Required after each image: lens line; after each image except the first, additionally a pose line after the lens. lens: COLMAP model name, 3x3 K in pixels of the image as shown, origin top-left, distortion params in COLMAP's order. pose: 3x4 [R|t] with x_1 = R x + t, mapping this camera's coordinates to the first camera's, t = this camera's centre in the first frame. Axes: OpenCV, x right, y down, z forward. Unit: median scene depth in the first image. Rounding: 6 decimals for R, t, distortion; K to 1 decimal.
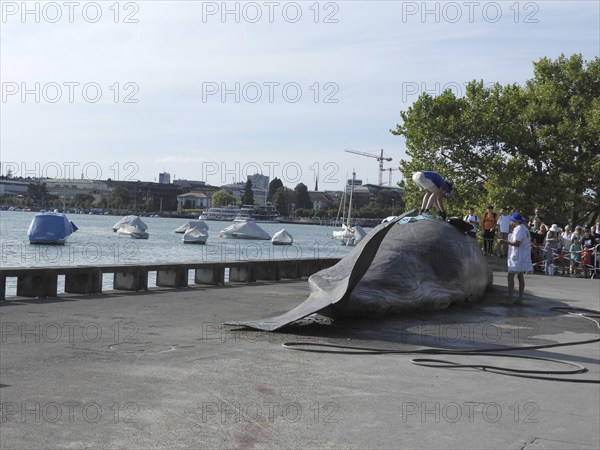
lens RADIAL K [[3134.3, 0, 300.0], [0, 3134.3, 224.6], [0, 0, 1]] dist [0.130334, 0.000000]
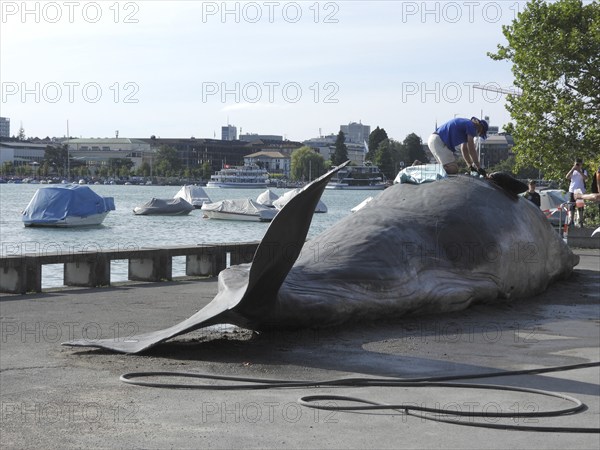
lens RADIAL K [[3134.3, 0, 300.0], [0, 3134.3, 225.6], [0, 0, 1]] dist [0.130334, 0.000000]
pose [[0.978369, -0.027482, -0.205034, 0.148040], [0.029119, 0.999564, 0.004971, 0.004547], [0.204808, -0.010834, 0.978742, 0.336836]]
